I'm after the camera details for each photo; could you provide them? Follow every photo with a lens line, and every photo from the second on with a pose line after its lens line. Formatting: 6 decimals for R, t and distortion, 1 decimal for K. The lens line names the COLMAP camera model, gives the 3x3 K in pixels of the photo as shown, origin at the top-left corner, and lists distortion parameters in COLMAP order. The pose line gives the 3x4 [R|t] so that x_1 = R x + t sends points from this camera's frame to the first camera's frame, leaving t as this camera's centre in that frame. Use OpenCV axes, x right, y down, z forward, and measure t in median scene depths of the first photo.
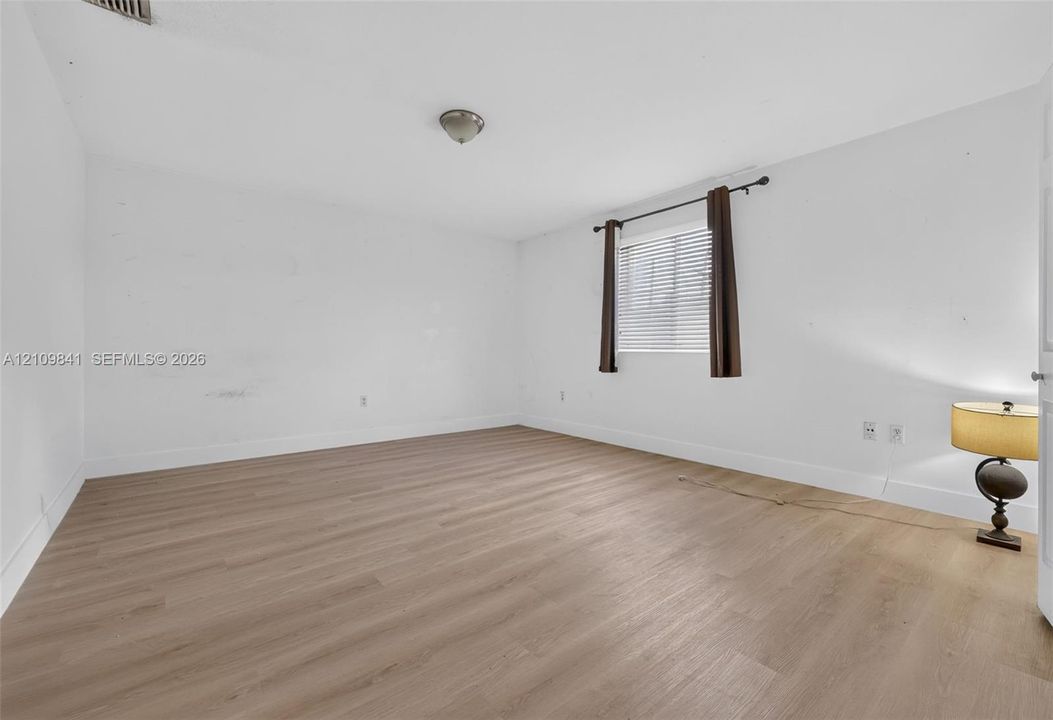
lens RADIAL K [[454.3, 0, 526.8], [0, 454.3, 352.5], [0, 0, 1]] dist [-0.011249, -0.000469]
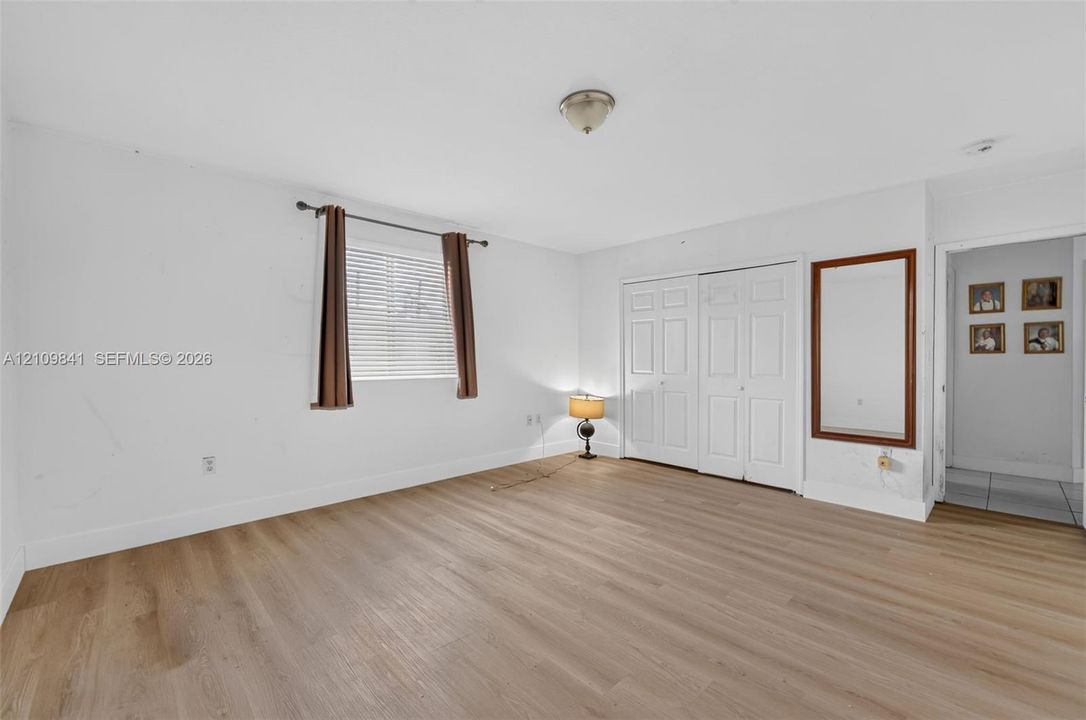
lens RADIAL K [[436.5, 0, 543.3], [0, 436.5, 361.7], [0, 0, 1]] dist [-0.010493, 0.000131]
pose [[-0.077736, -0.012388, 0.996897, -0.918122], [0.003032, 0.999915, 0.012662, -0.069177], [-0.996969, 0.004007, -0.077692, 1.153640]]
